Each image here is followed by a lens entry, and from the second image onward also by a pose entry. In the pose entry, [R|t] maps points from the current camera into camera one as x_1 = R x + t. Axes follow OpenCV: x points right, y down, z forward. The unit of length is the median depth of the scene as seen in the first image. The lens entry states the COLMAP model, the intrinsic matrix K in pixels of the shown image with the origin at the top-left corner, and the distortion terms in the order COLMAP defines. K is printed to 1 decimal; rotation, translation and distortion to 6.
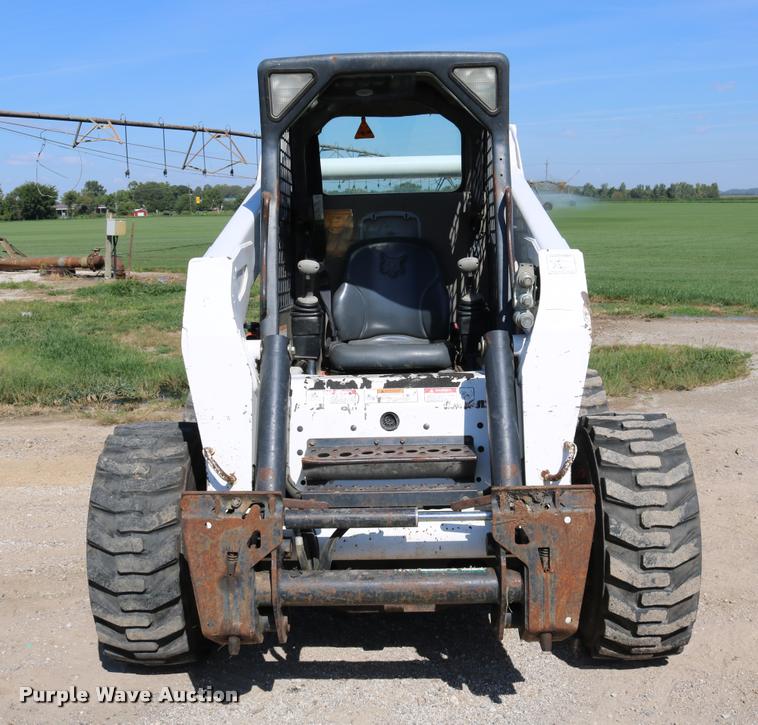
lens RADIAL K [[940.6, 0, 379.8], [0, 940.6, 364.2], [0, 0, 1]] dist [-0.111724, 0.000000]
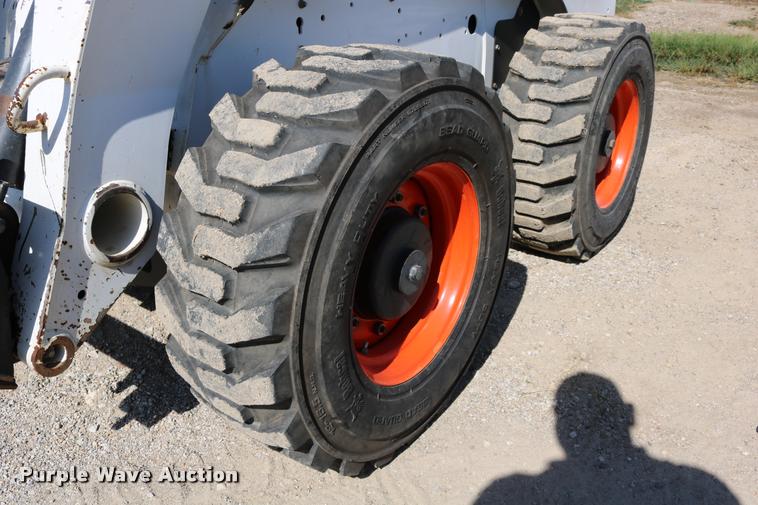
lens RADIAL K [[650.6, 0, 382.8], [0, 650.6, 253.6], [0, 0, 1]] dist [-0.151747, 0.113628]
pose [[0.822173, 0.258237, -0.507293, 0.536892], [-0.089071, 0.938563, 0.333416, 0.045080], [0.562227, -0.228941, 0.794662, 0.750844]]
